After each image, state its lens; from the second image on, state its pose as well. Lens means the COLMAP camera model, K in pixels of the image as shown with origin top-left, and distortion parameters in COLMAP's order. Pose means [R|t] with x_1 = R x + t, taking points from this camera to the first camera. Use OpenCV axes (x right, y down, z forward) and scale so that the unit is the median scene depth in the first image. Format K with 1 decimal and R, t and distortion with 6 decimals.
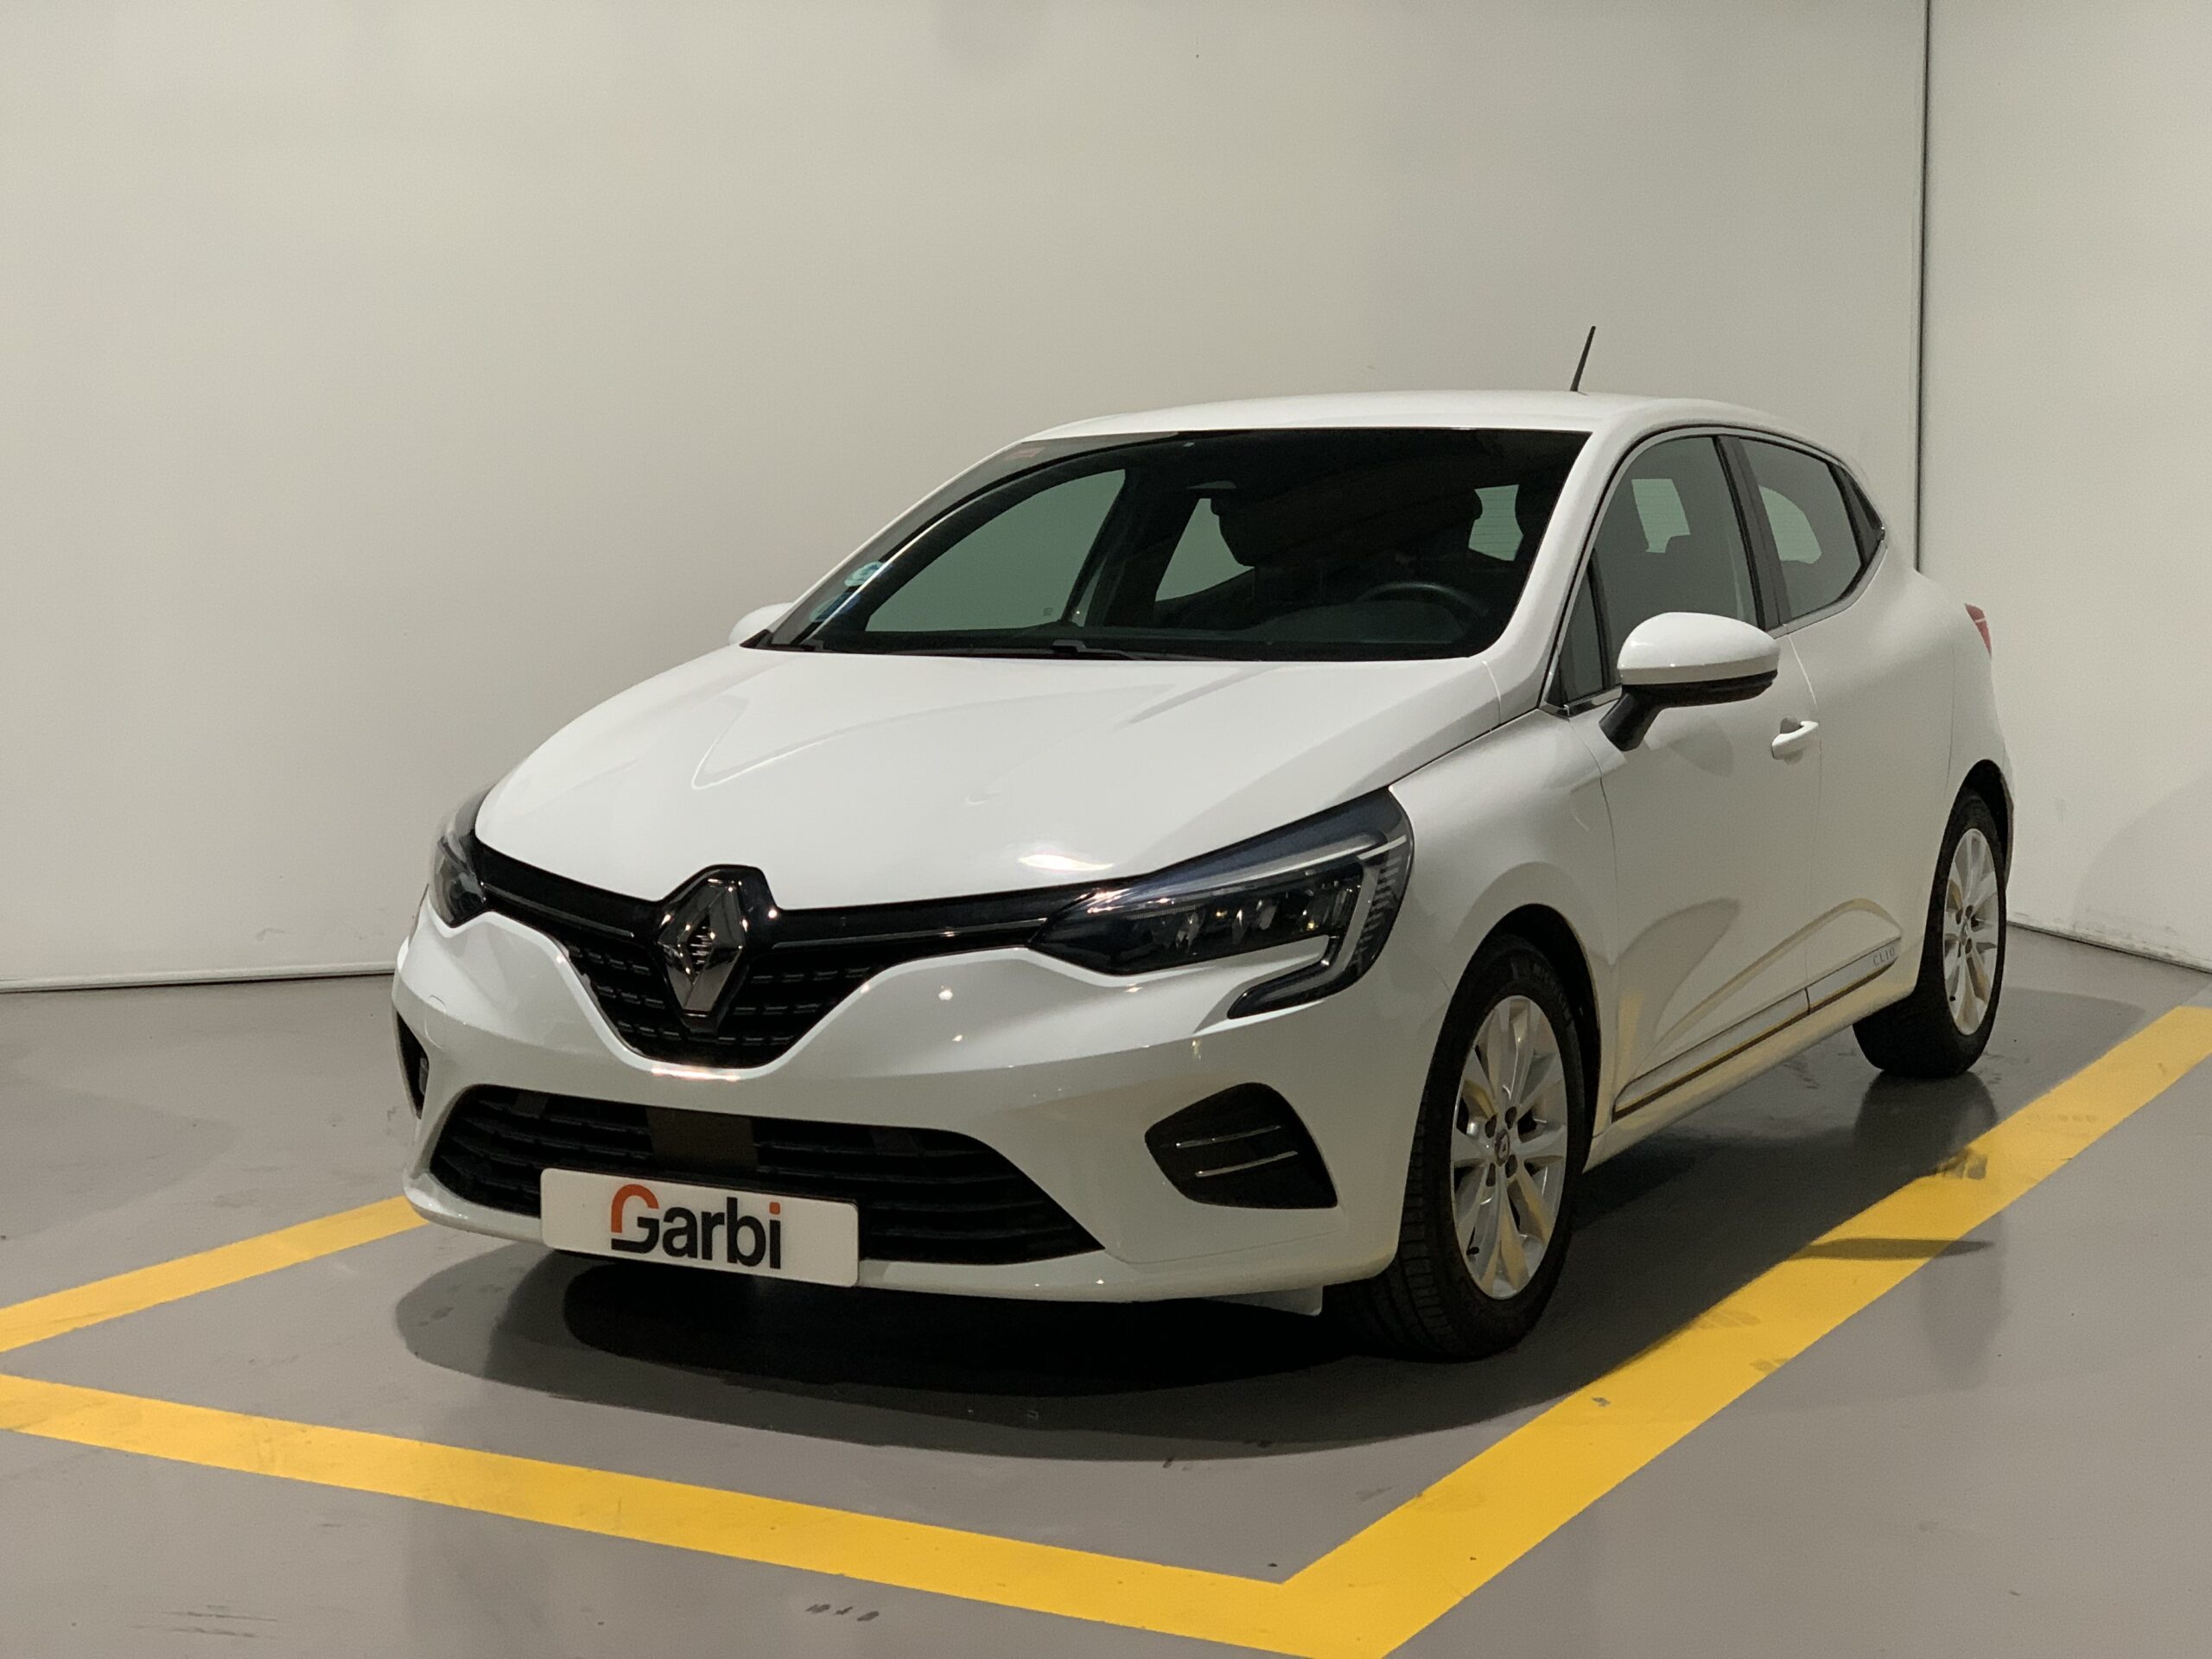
lens RADIAL K [[3367.6, 0, 1105.4], [0, 3367.6, 821.8], [0, 0, 1]] dist [-0.012911, 0.000000]
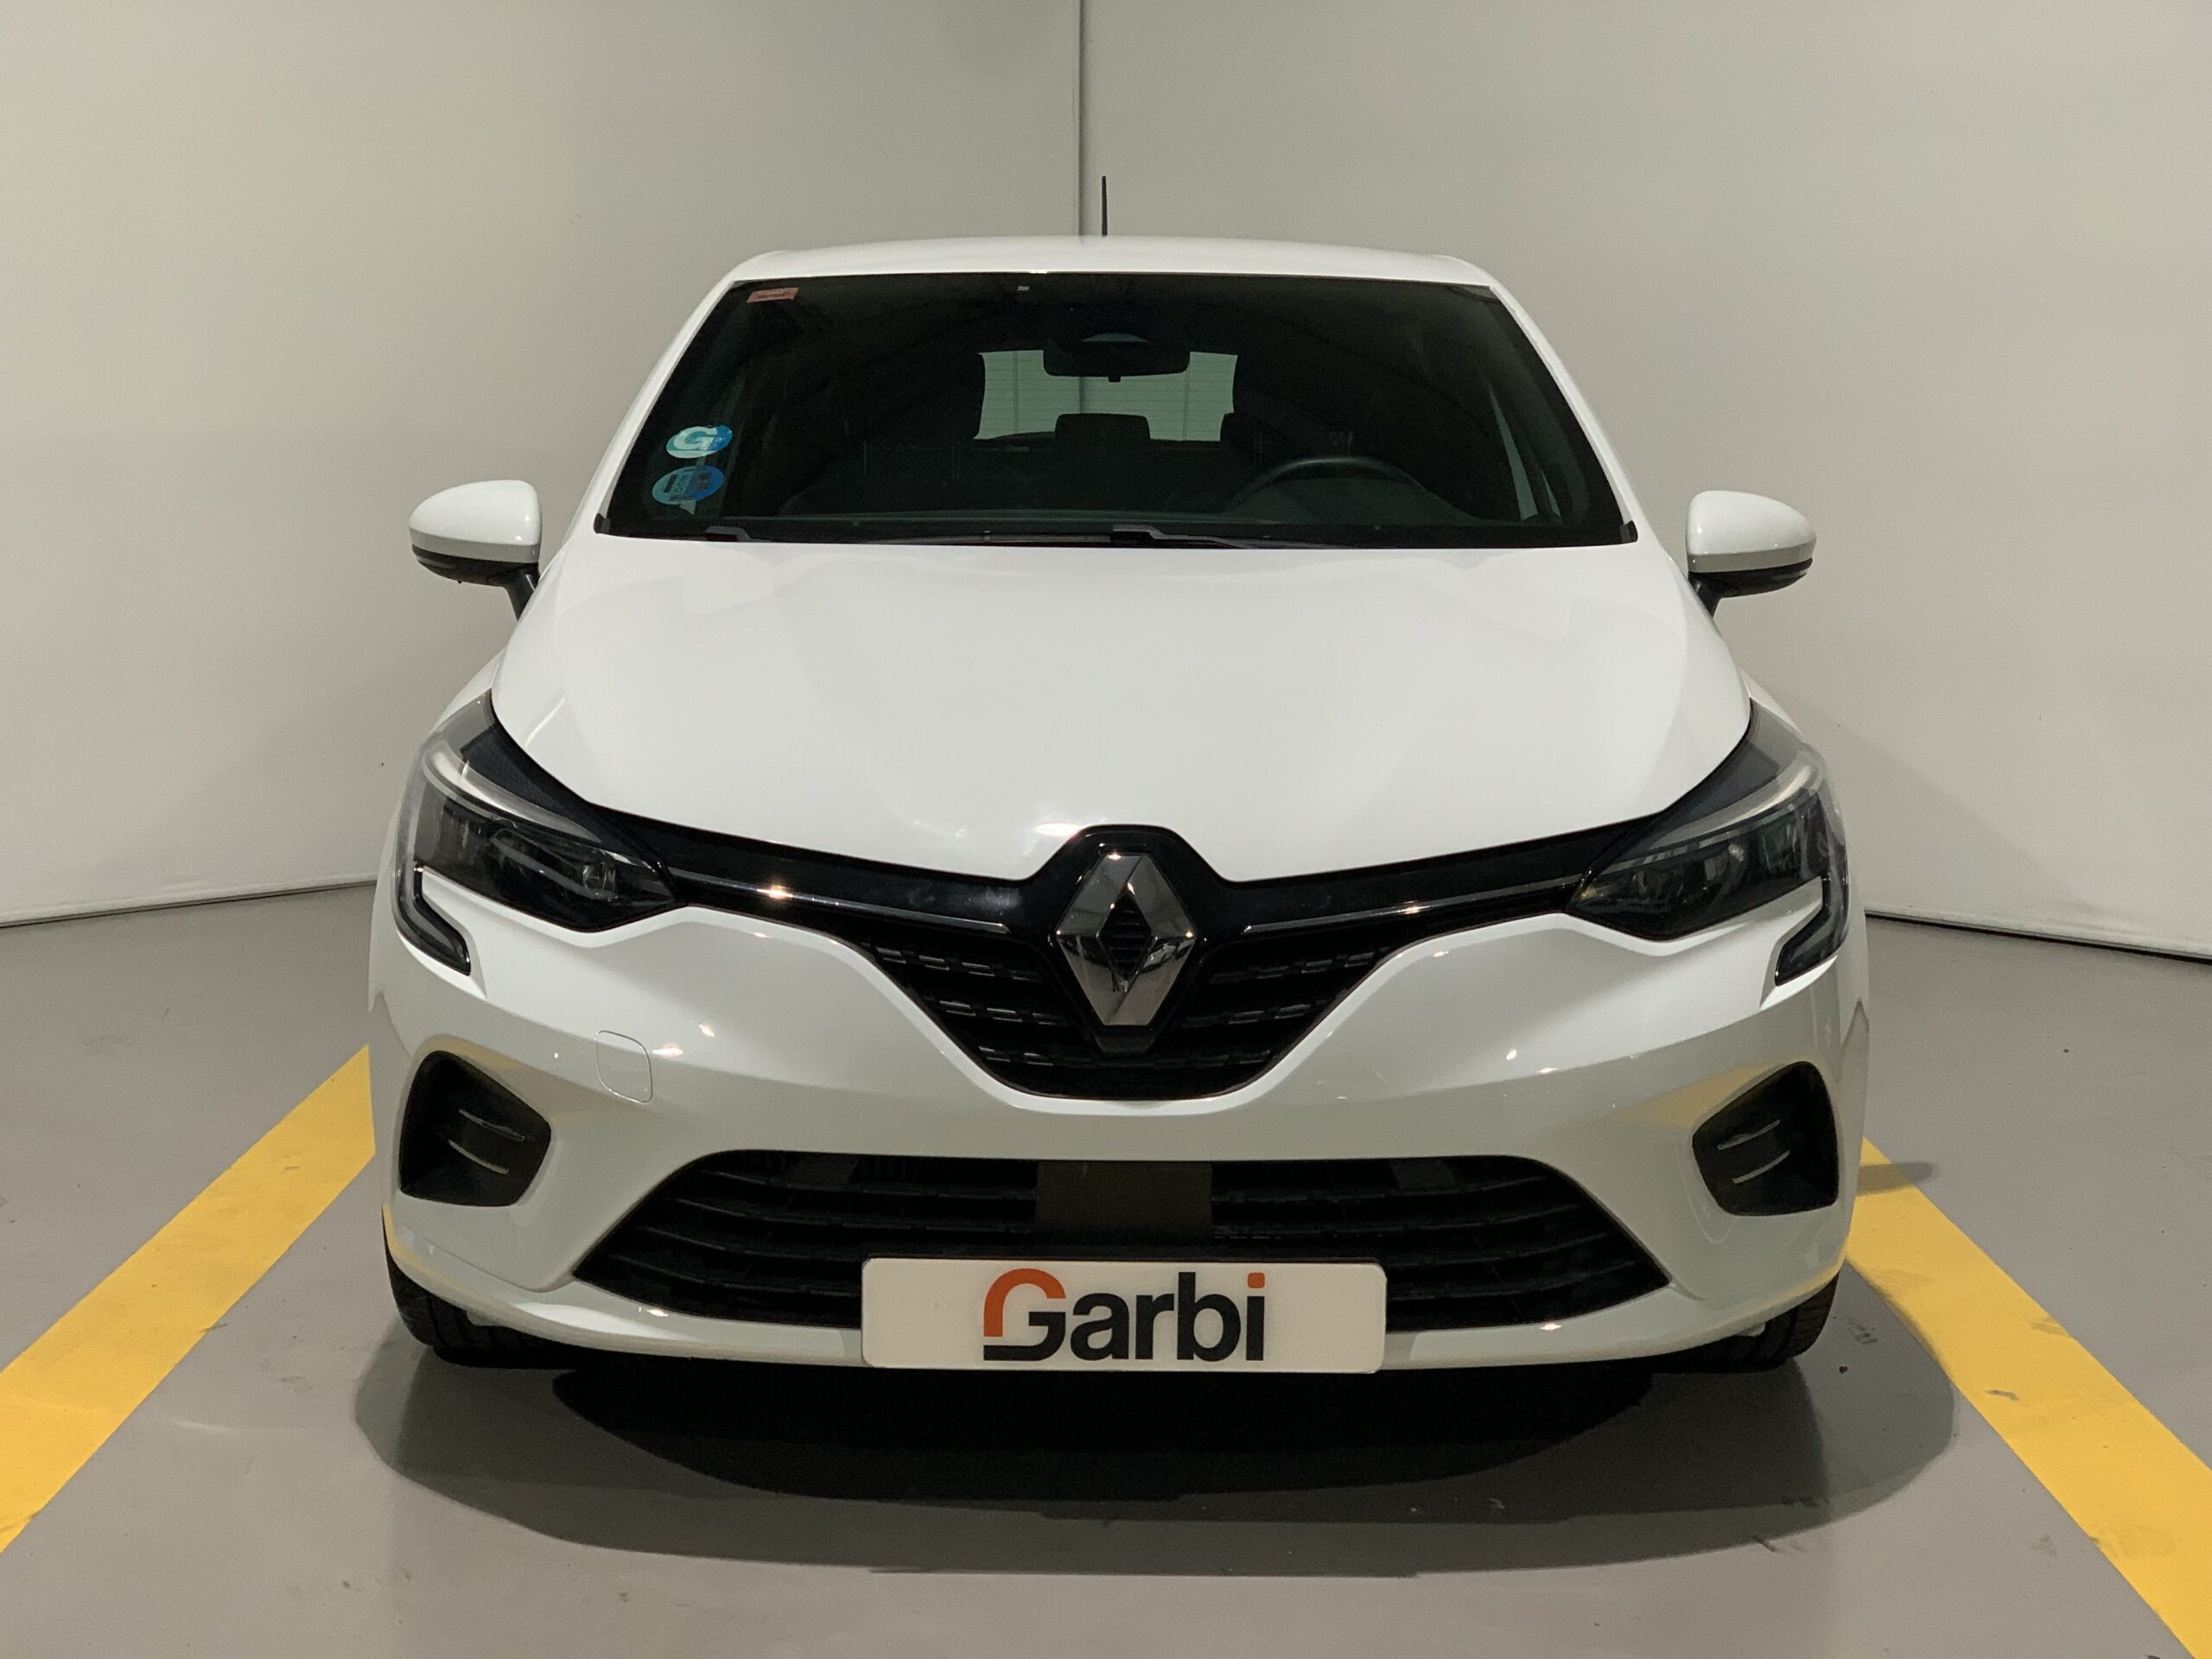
lens RADIAL K [[3367.6, 0, 1106.3], [0, 3367.6, 836.3], [0, 0, 1]] dist [-0.012911, 0.000000]
pose [[0.858681, -0.045971, 0.510444, -0.498491], [0.029010, 0.998732, 0.041146, -0.015563], [-0.511688, -0.020523, 0.858926, 0.370256]]
